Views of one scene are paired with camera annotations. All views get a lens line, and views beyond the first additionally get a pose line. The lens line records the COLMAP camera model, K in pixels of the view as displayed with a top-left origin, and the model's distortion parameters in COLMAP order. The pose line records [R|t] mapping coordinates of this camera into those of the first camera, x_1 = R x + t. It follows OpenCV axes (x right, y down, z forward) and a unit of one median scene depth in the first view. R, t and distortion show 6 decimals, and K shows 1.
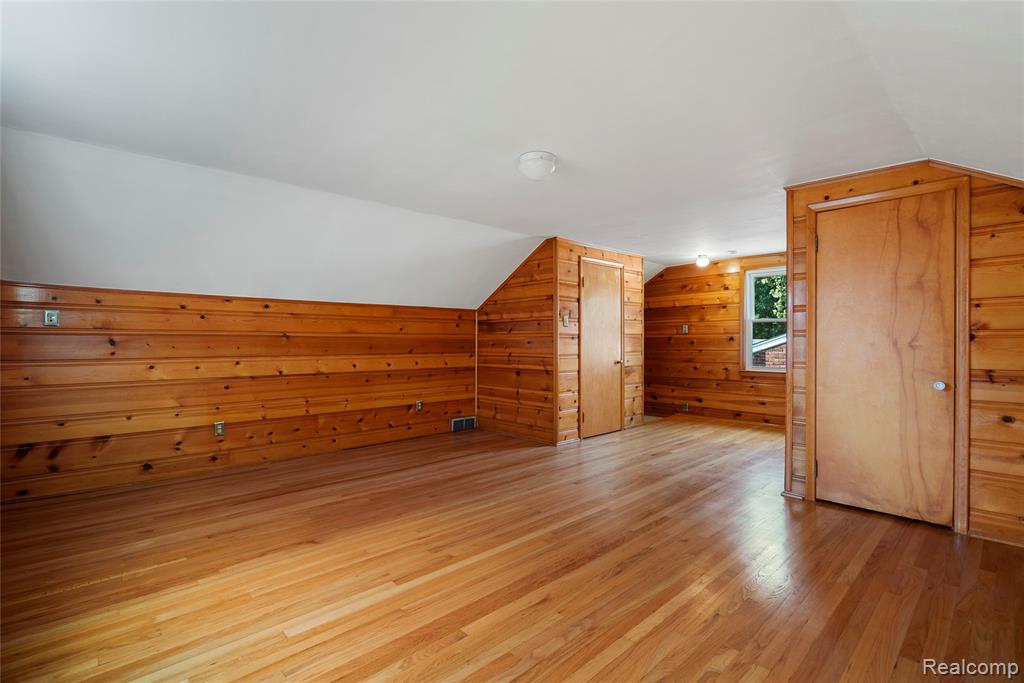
lens RADIAL K [[461.8, 0, 511.2], [0, 461.8, 341.6], [0, 0, 1]] dist [-0.011670, 0.002983]
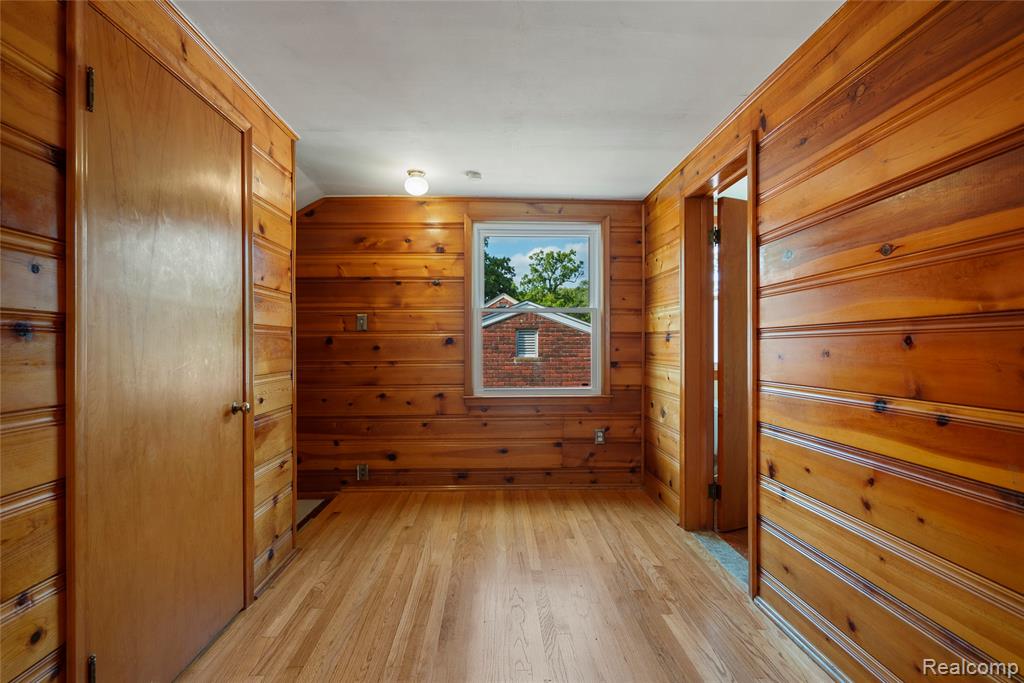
lens RADIAL K [[461.8, 0, 510.2], [0, 461.8, 344.1], [0, 0, 1]] dist [-0.011670, 0.002983]
pose [[0.649799, -0.000135, 0.760106, 0.102201], [0.003005, 0.999993, -0.002392, -0.000653], [-0.760100, 0.003838, 0.649795, 0.596759]]
